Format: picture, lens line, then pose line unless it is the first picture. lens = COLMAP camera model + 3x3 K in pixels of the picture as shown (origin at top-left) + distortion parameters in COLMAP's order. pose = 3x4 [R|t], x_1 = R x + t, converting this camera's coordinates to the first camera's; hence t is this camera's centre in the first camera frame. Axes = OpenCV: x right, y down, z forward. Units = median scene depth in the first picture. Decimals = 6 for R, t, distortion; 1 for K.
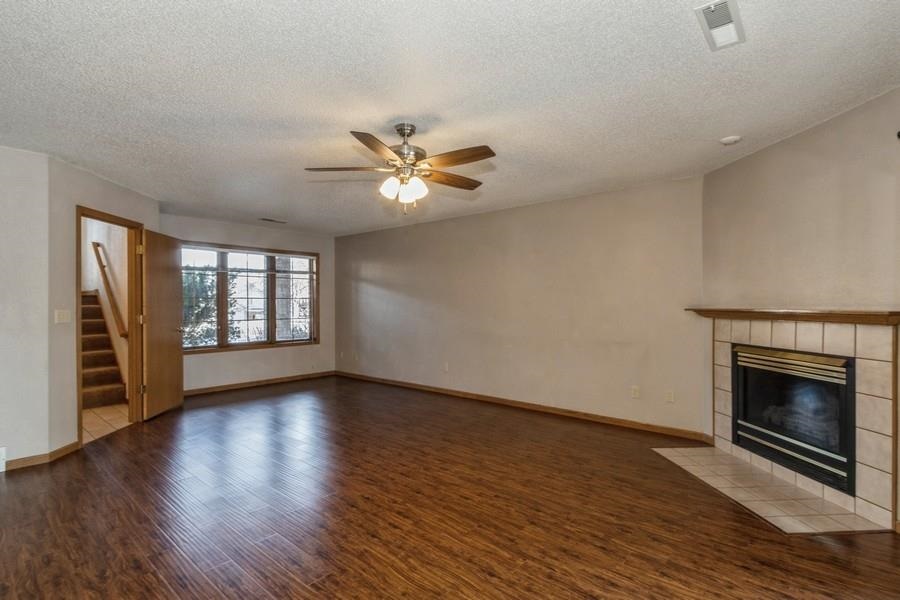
lens RADIAL K [[437.1, 0, 446.5], [0, 437.1, 300.7], [0, 0, 1]] dist [0.000265, -0.000092]
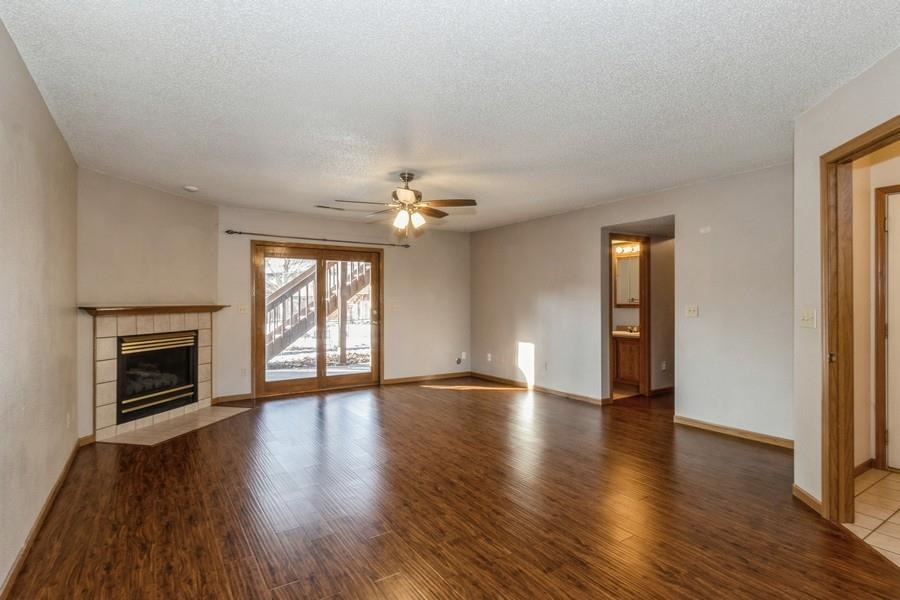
lens RADIAL K [[461.0, 0, 450.0], [0, 461.0, 300.0], [0, 0, 1]] dist [0.002201, 0.000422]
pose [[-0.962612, 0.003784, 0.270859, -0.514984], [0.000913, 0.999942, -0.010725, 0.015600], [-0.270884, -0.010077, -0.962559, 1.962828]]
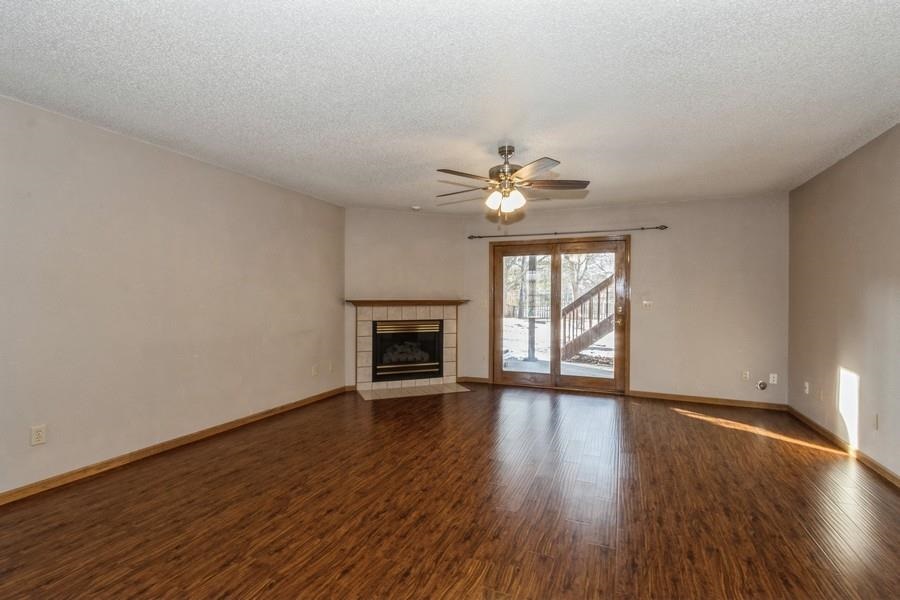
lens RADIAL K [[415.4, 0, 443.9], [0, 415.4, 302.8], [0, 0, 1]] dist [0.002523, 0.000141]
pose [[-0.302602, -0.012144, 0.953040, -0.924926], [-0.010047, 0.999904, 0.009551, 0.011740], [-0.953064, -0.006685, -0.302695, 1.243374]]
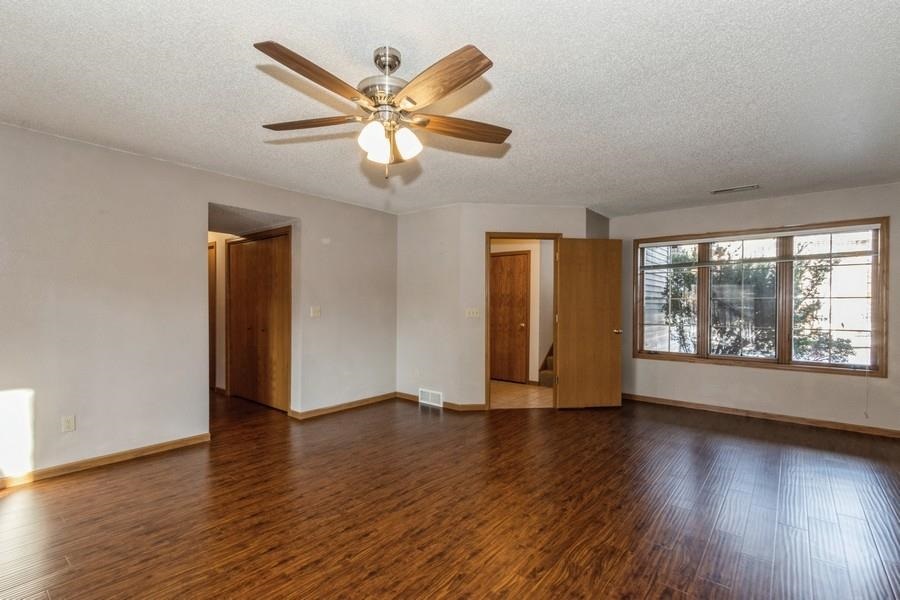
lens RADIAL K [[415.4, 0, 443.9], [0, 415.4, 302.8], [0, 0, 1]] dist [0.002523, 0.000141]
pose [[0.022789, -0.001629, -0.999739, 0.490454], [0.001121, 0.999998, -0.001604, 0.005959], [0.999740, -0.001084, 0.022791, 0.894132]]
